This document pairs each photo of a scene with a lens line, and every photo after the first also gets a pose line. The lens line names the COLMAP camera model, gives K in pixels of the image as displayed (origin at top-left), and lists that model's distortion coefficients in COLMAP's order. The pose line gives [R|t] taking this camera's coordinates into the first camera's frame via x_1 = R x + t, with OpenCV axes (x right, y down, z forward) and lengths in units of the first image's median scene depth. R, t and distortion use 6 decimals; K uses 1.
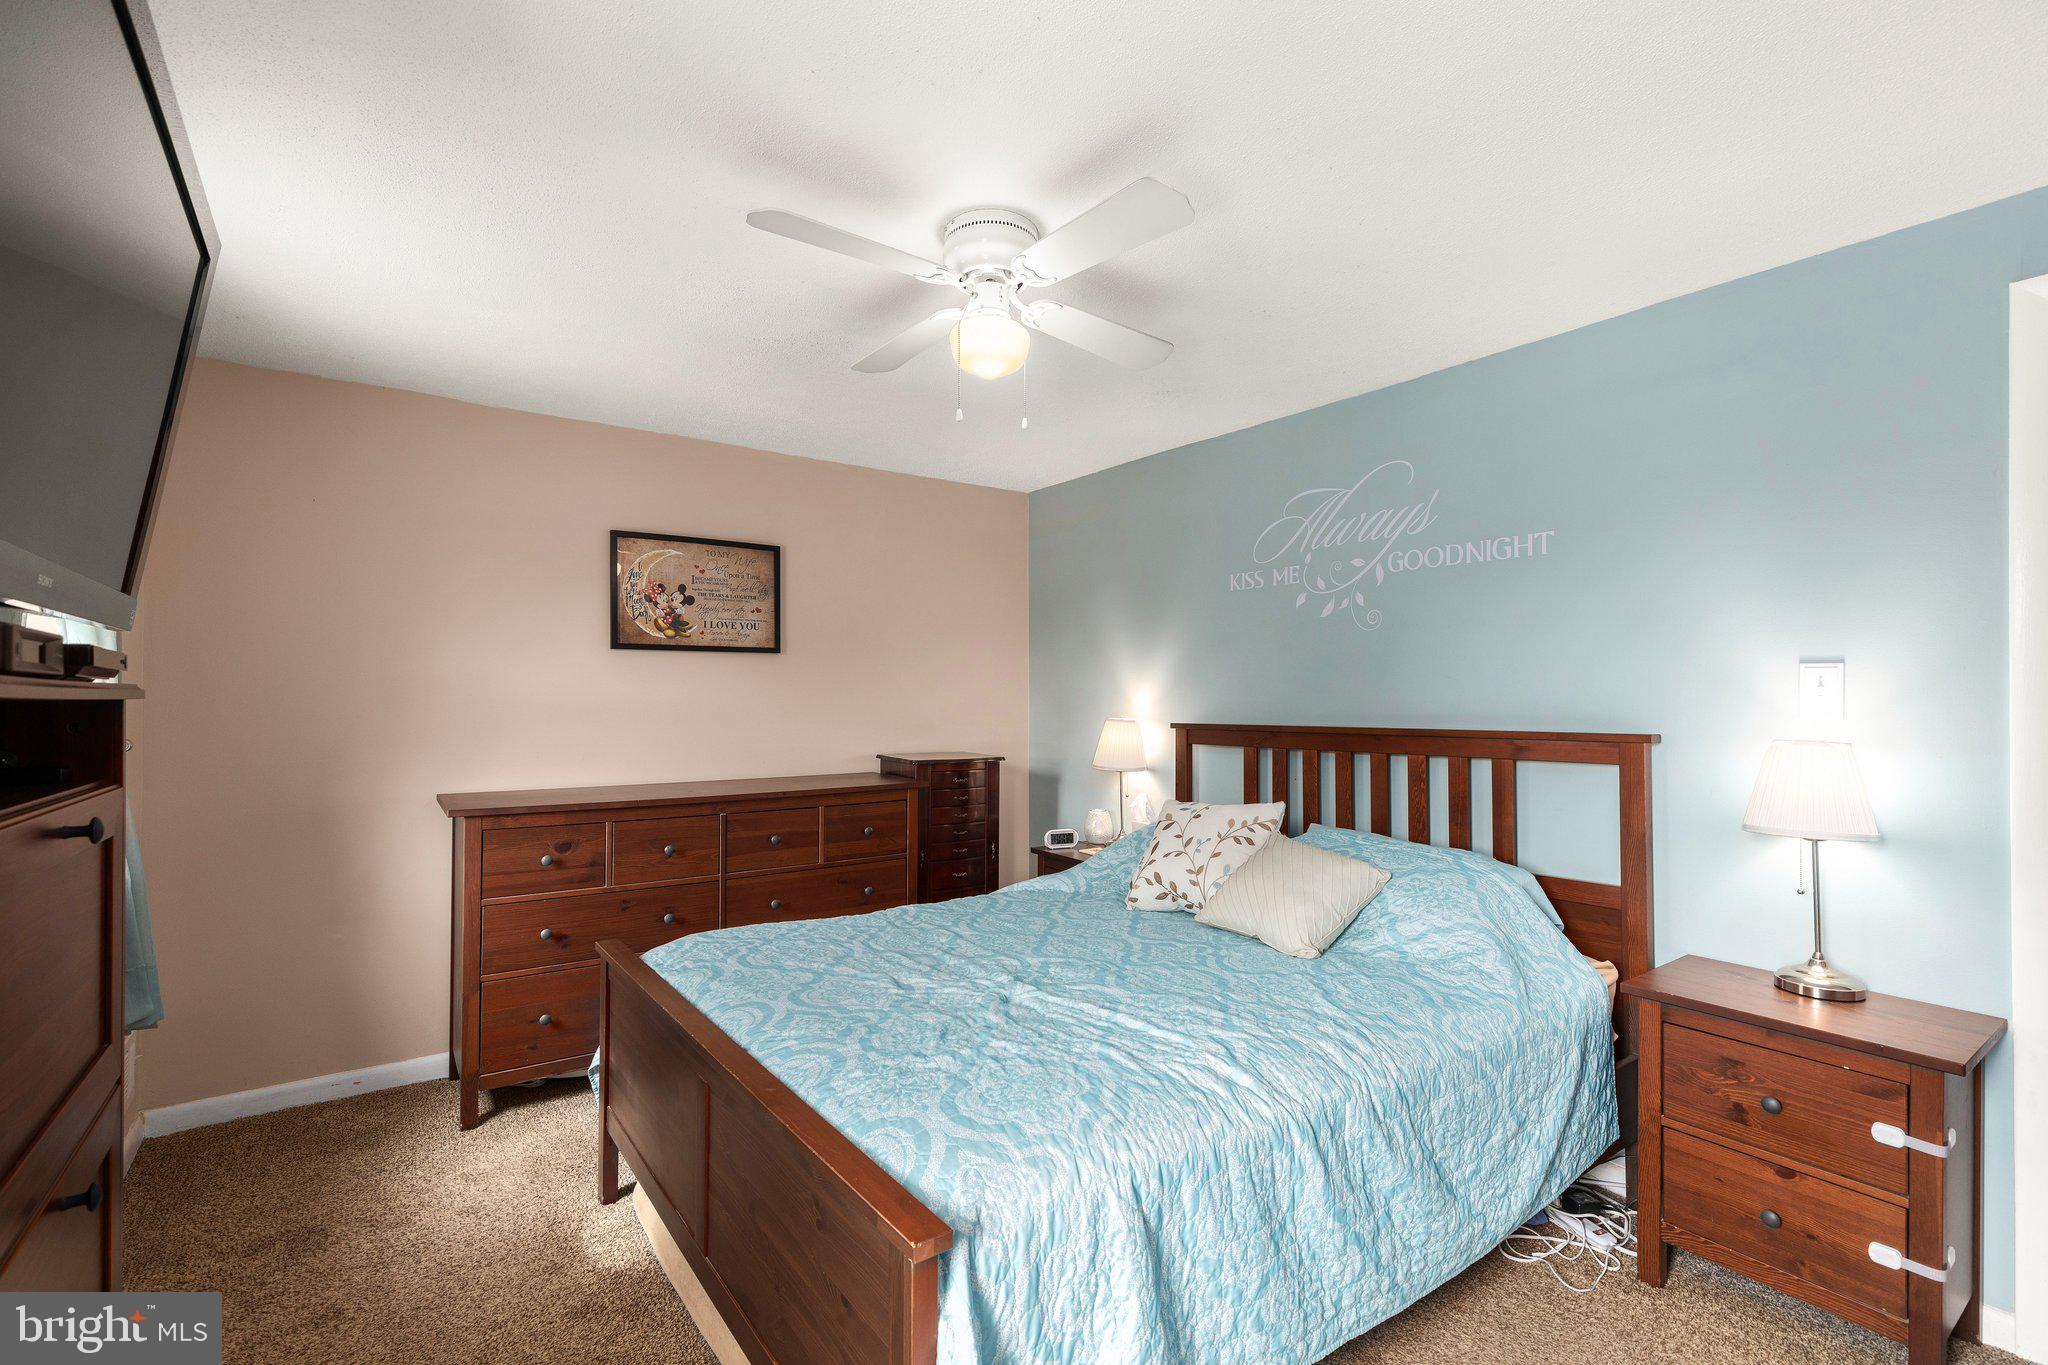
lens RADIAL K [[911.4, 0, 1031.3], [0, 911.4, 683.2], [0, 0, 1]] dist [0.003324, 0.000066]
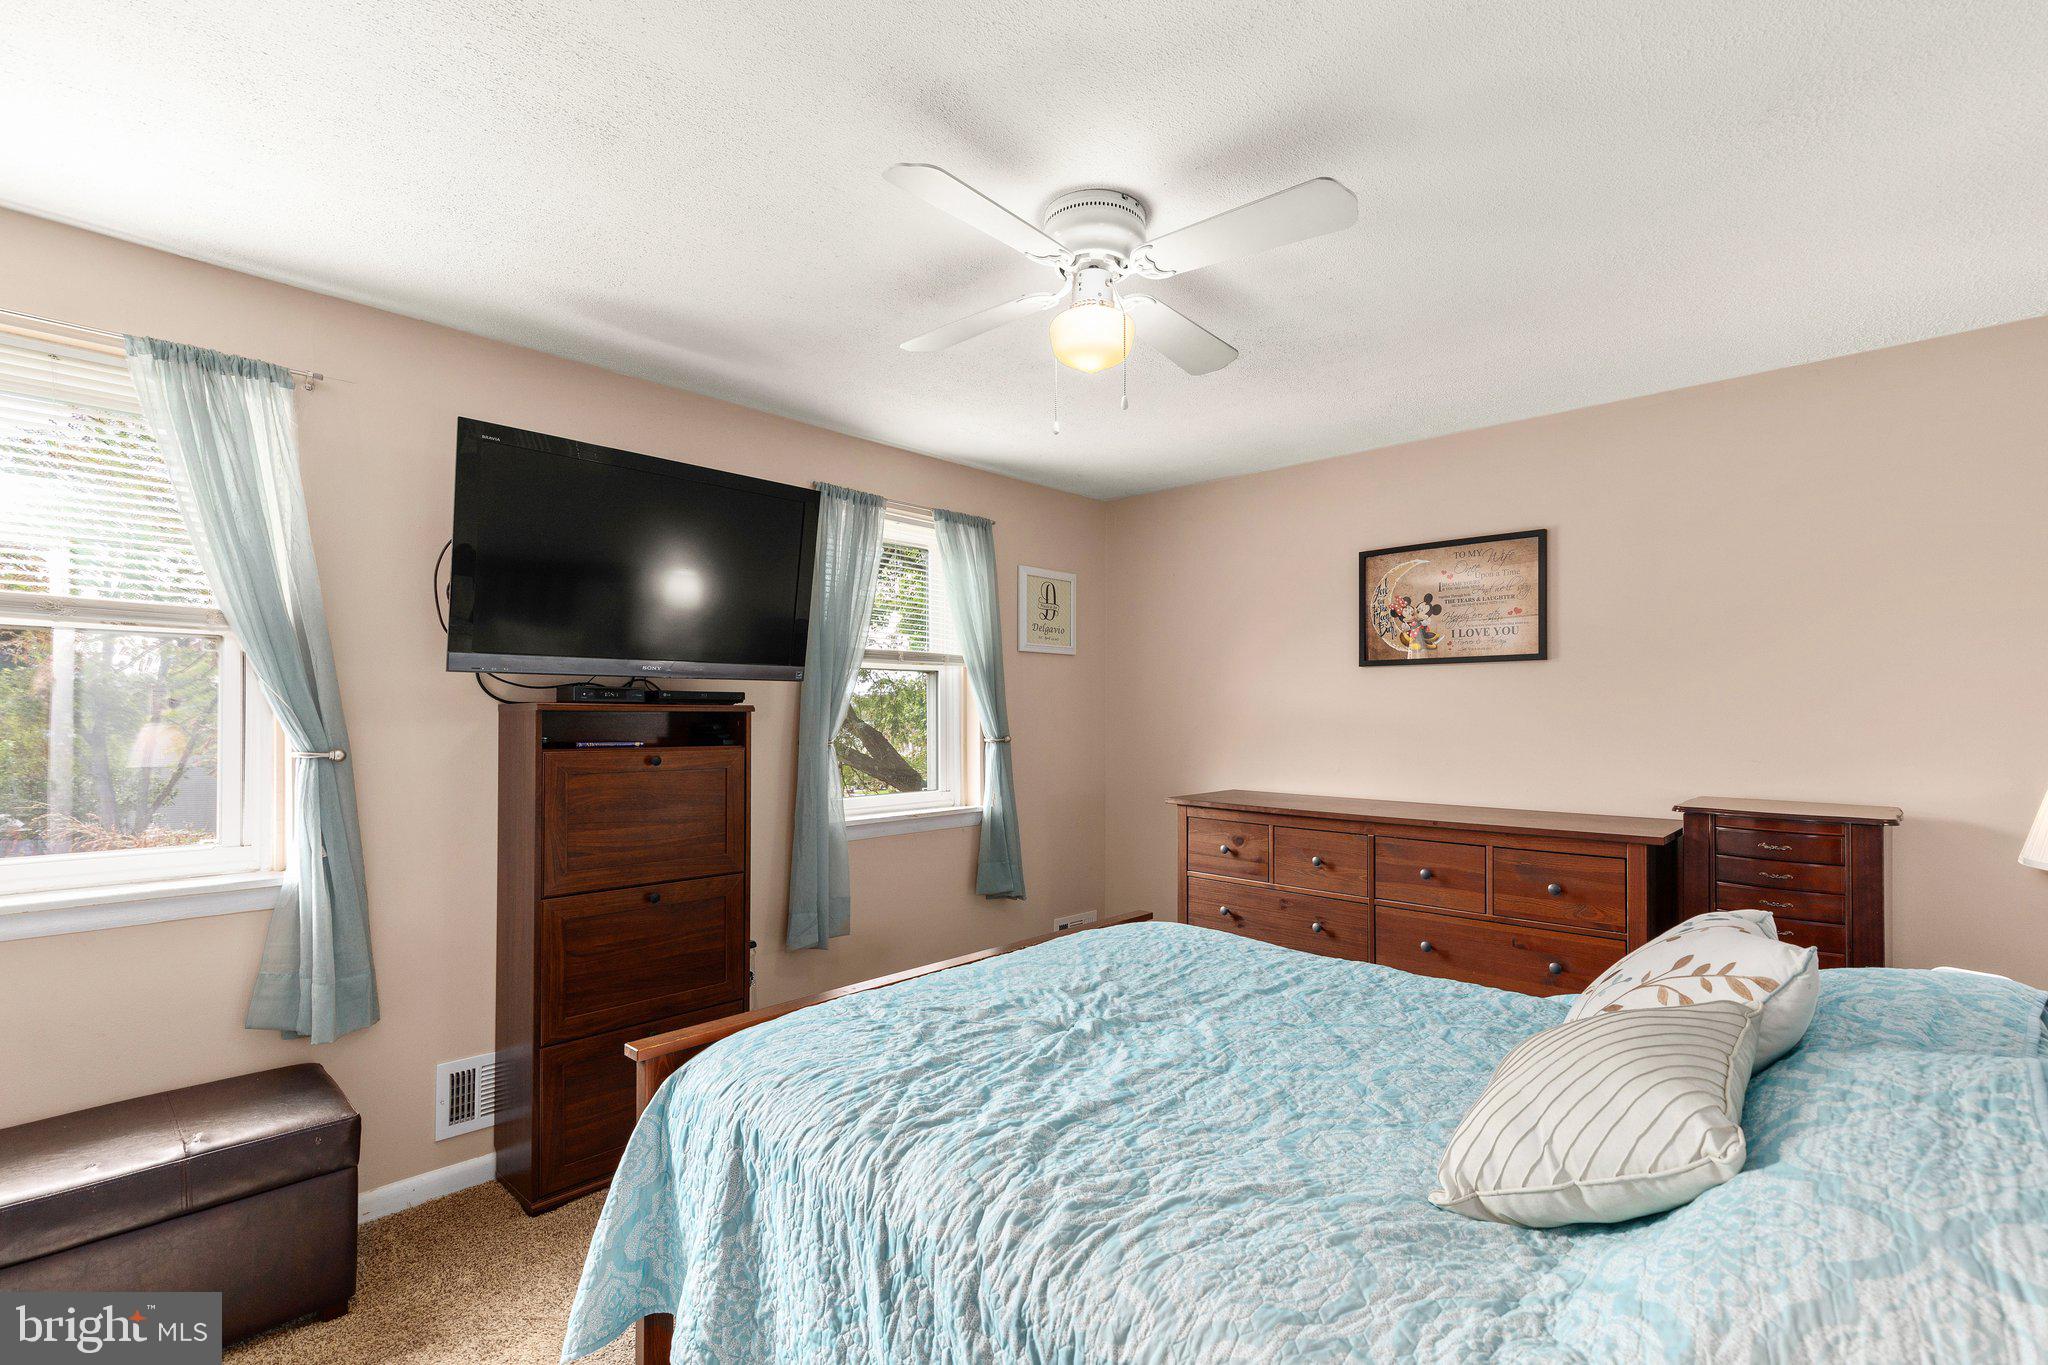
lens RADIAL K [[931.7, 0, 1030.4], [0, 931.7, 709.9], [0, 0, 1]] dist [0.004459, -0.000026]
pose [[0.193085, -0.004204, -0.981173, 0.501134], [0.011347, 0.999934, -0.002051, 0.009400], [0.981116, -0.010737, 0.193120, 0.421986]]
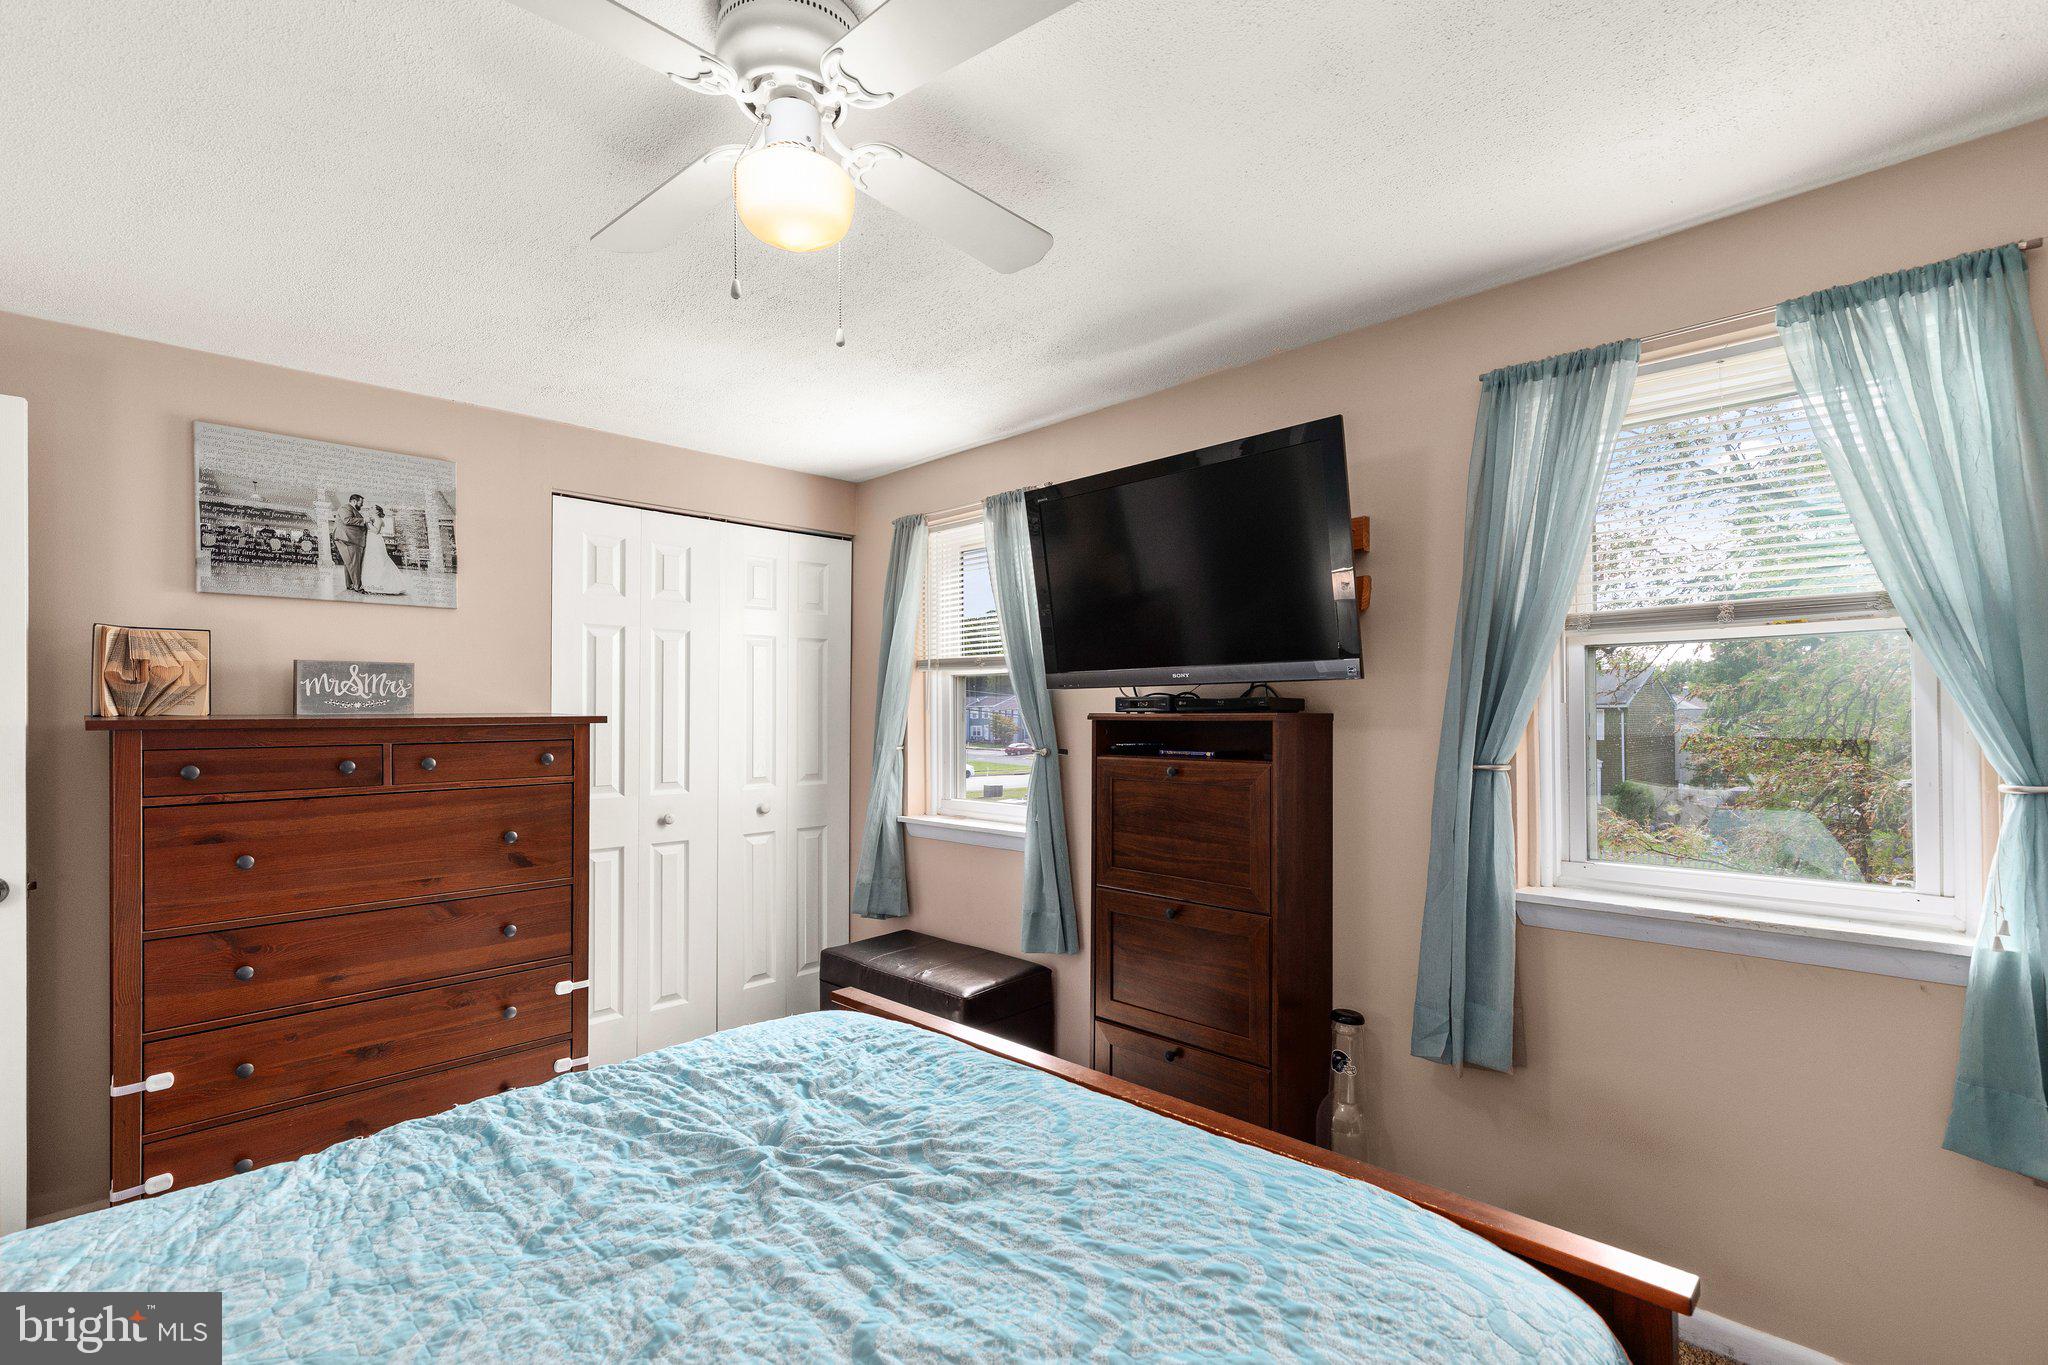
lens RADIAL K [[931.7, 0, 1030.4], [0, 931.7, 709.9], [0, 0, 1]] dist [0.004459, -0.000026]
pose [[-0.985698, 0.004620, -0.168457, -0.055176], [0.007704, 0.999814, -0.017662, 0.009530], [0.168344, -0.018707, -0.985551, 0.957215]]
